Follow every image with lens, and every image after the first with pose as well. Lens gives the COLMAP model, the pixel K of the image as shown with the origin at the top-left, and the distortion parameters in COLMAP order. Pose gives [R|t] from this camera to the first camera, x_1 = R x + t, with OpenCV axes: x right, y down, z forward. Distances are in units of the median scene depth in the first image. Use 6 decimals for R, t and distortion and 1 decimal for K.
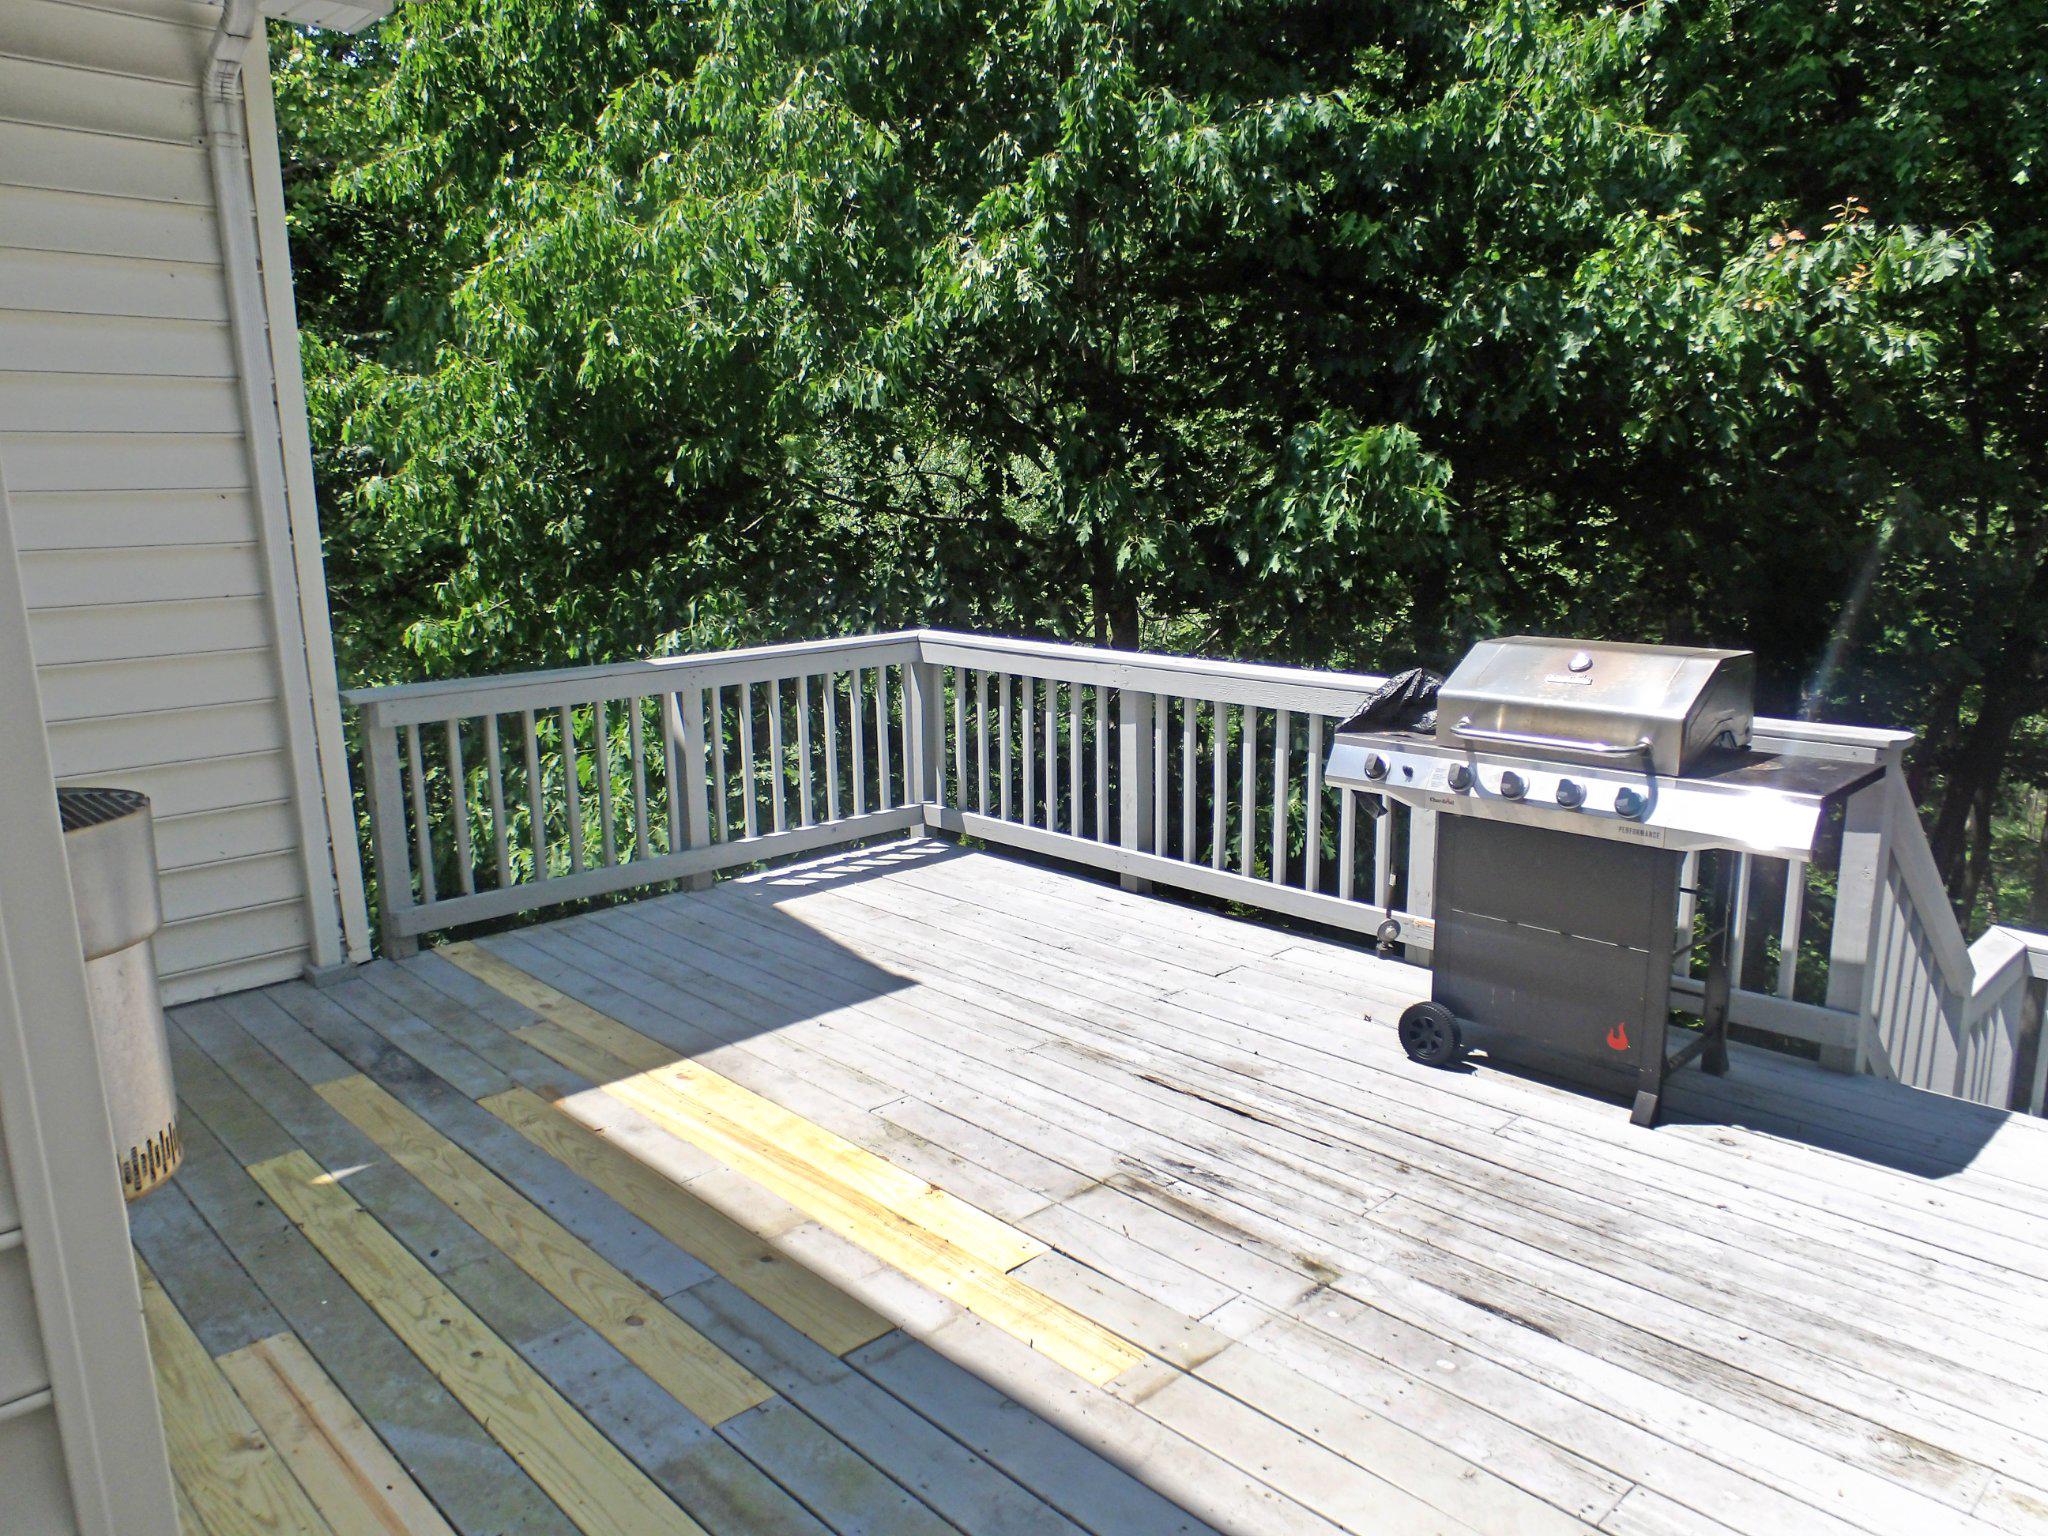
lens RADIAL K [[1448.1, 0, 1023.9], [0, 1448.1, 772.2], [0, 0, 1]] dist [-0.000627, -0.000066]
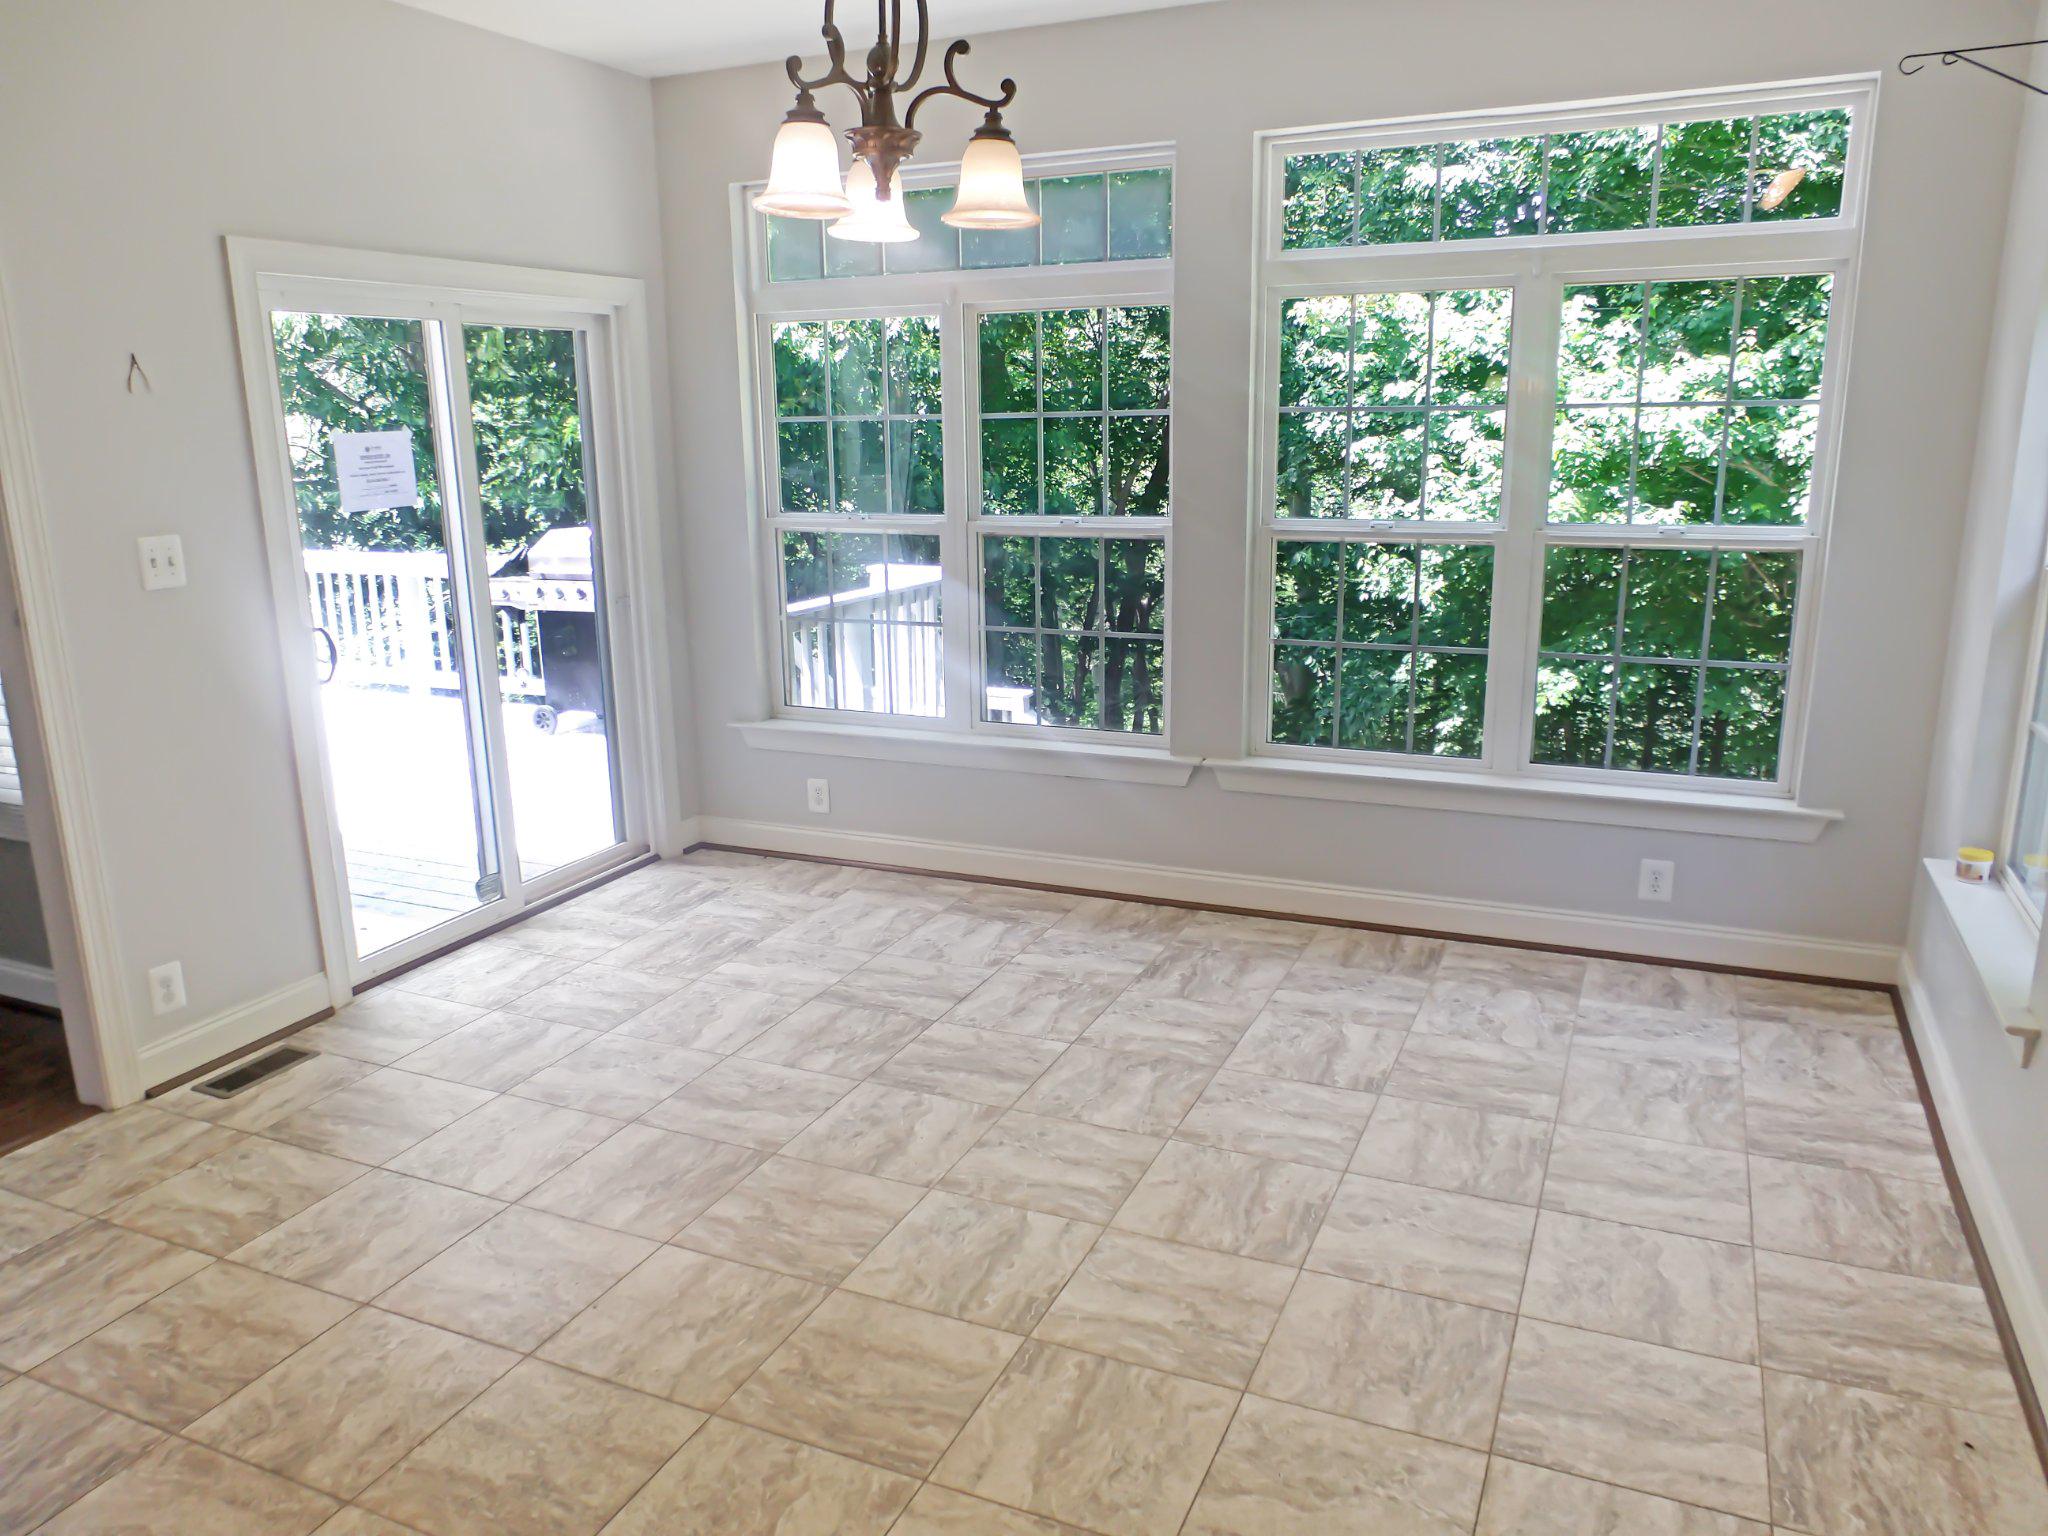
lens RADIAL K [[1448.1, 0, 1024.9], [0, 1448.1, 770.1], [0, 0, 1]] dist [-0.000627, -0.000066]
pose [[0.927556, -0.089373, 0.362839, 0.155636], [0.081567, 0.995988, 0.036811, 0.218998], [-0.364674, -0.004549, 0.931124, -1.095659]]
